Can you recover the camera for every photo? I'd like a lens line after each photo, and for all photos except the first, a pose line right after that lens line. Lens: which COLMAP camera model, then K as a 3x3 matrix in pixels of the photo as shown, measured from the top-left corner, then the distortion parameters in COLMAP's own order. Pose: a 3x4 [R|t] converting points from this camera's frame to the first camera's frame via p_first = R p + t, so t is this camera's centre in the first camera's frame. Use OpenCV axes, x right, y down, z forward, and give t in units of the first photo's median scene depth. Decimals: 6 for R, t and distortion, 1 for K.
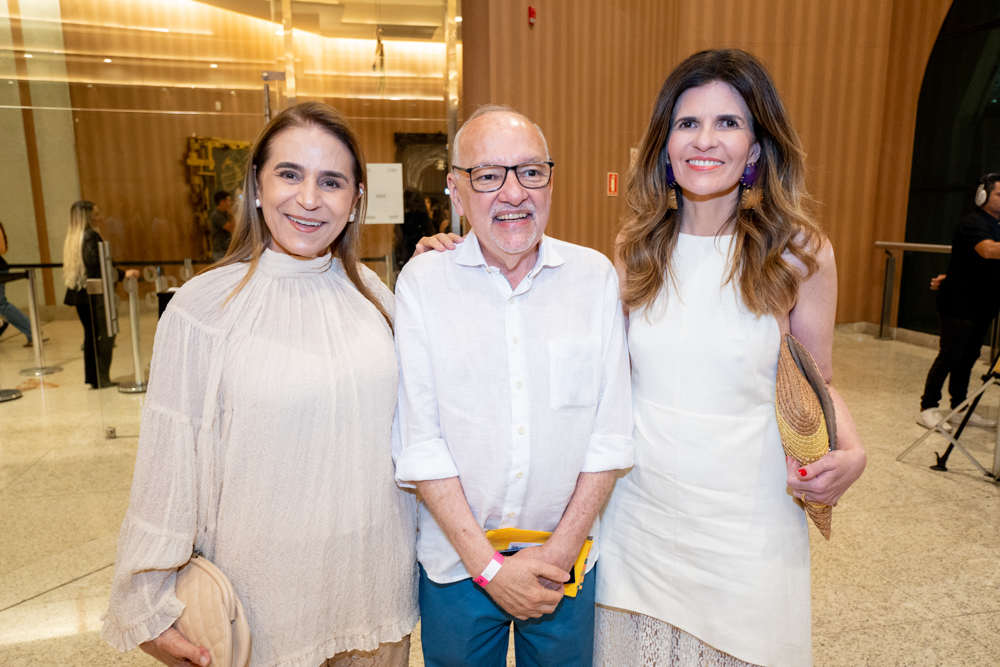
lens RADIAL K [[720.6, 0, 506.1], [0, 720.6, 342.7], [0, 0, 1]] dist [0.004075, 0.005353]
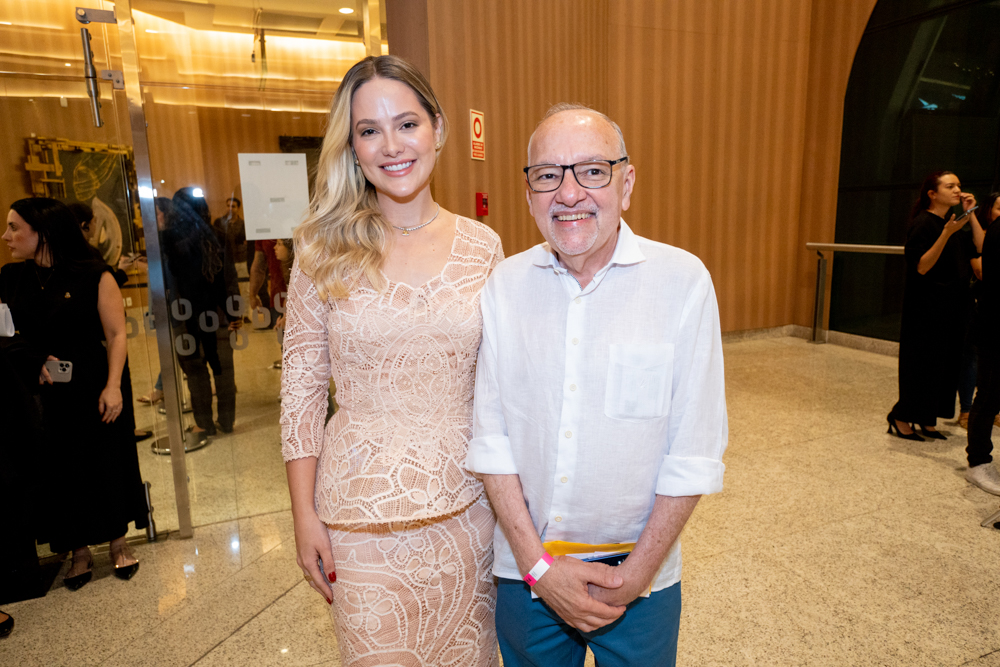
lens RADIAL K [[652.0, 0, 500.3], [0, 652.0, 337.6], [0, 0, 1]] dist [0.007845, 0.003840]
pose [[0.984838, -0.049296, 0.166327, -0.037177], [0.049023, 0.998781, 0.005750, -0.031909], [-0.166407, 0.002491, 0.986054, 0.170326]]
